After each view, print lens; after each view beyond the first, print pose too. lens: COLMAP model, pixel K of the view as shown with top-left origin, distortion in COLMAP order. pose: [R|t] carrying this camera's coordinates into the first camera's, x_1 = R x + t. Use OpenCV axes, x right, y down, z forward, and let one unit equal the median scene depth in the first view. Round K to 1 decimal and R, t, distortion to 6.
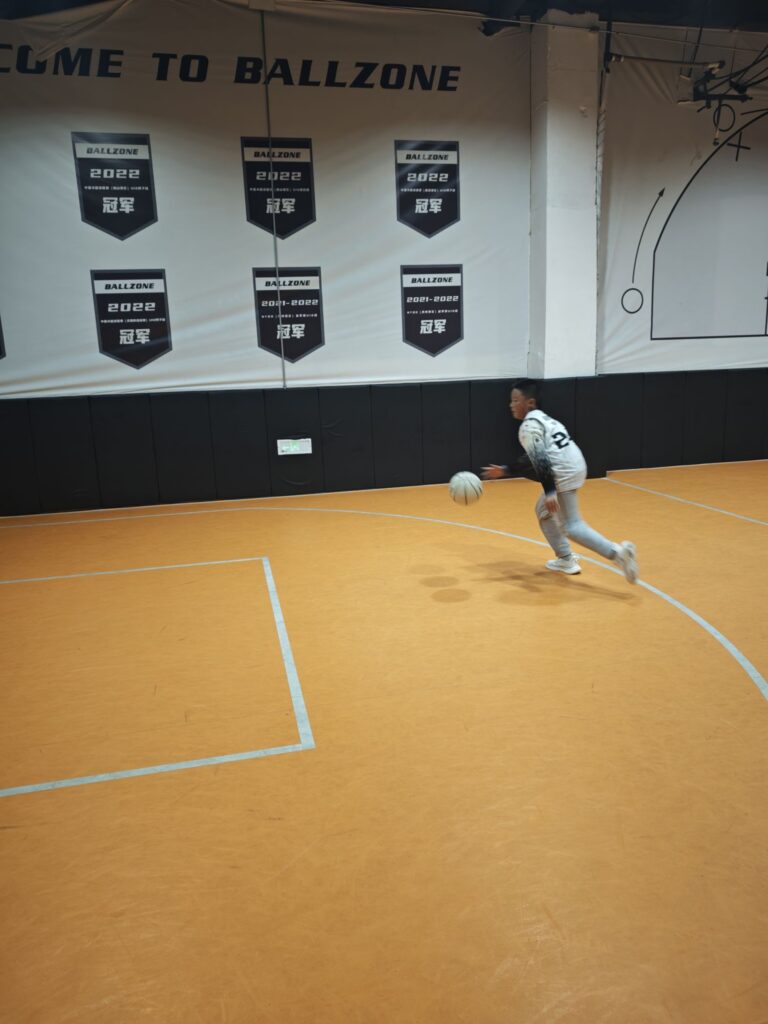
lens RADIAL K [[700.4, 0, 393.9], [0, 700.4, 514.7], [0, 0, 1]] dist [-0.015184, 0.010392]
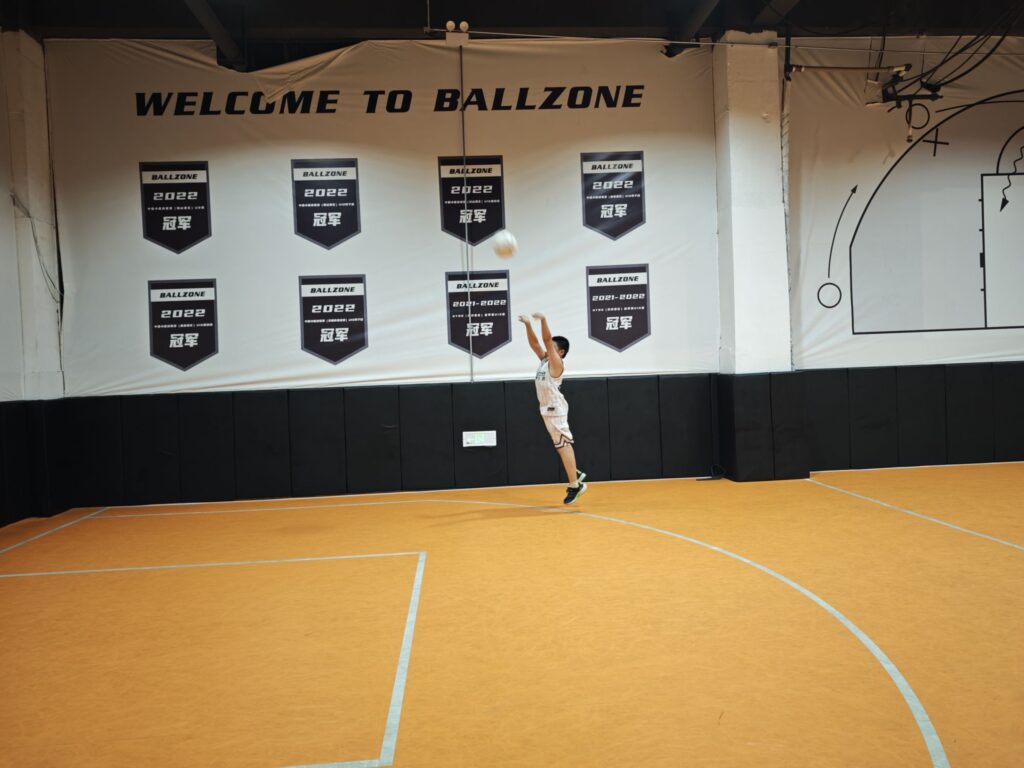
lens RADIAL K [[700.4, 0, 517.1], [0, 700.4, 393.7], [0, 0, 1]] dist [-0.015184, 0.010392]
pose [[0.988100, 0.006589, -0.153673, 0.071818], [-0.030678, 0.987451, -0.154917, -0.008064], [0.150724, 0.157788, 0.975902, 0.006621]]
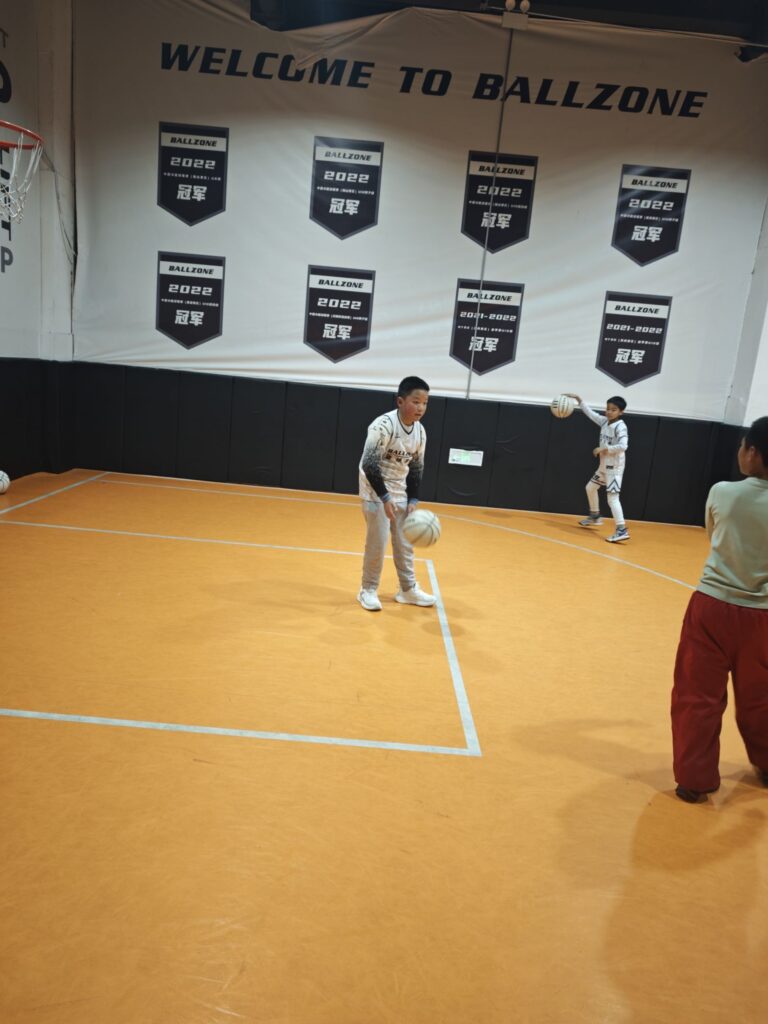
lens RADIAL K [[700.4, 0, 384.0], [0, 700.4, 519.5], [0, 0, 1]] dist [-0.015184, 0.010392]
pose [[0.963356, 0.170555, -0.207016, -0.035225], [-0.172802, 0.984929, 0.007318, 0.004645], [0.205144, 0.028723, 0.978310, -0.010238]]
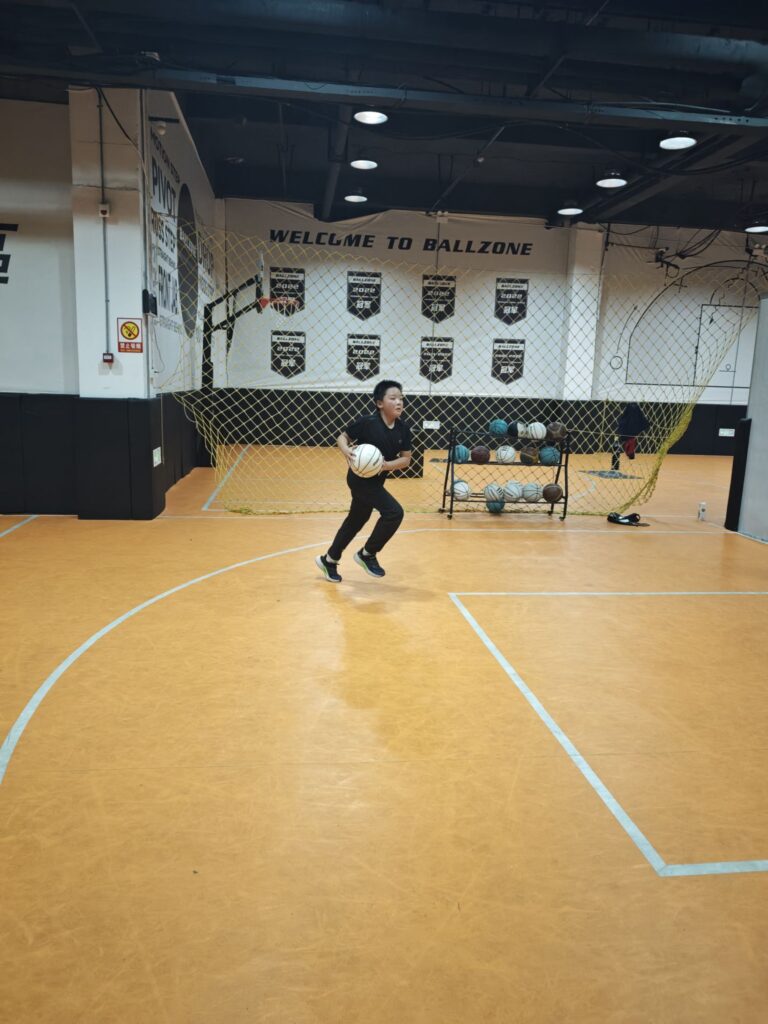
lens RADIAL K [[700.4, 0, 376.0], [0, 700.4, 521.6], [0, 0, 1]] dist [-0.015184, 0.010392]
pose [[0.989267, 0.093442, -0.112334, -0.052341], [-0.094559, 0.995508, -0.004643, 0.214957], [0.111396, 0.015215, 0.993660, -1.066650]]
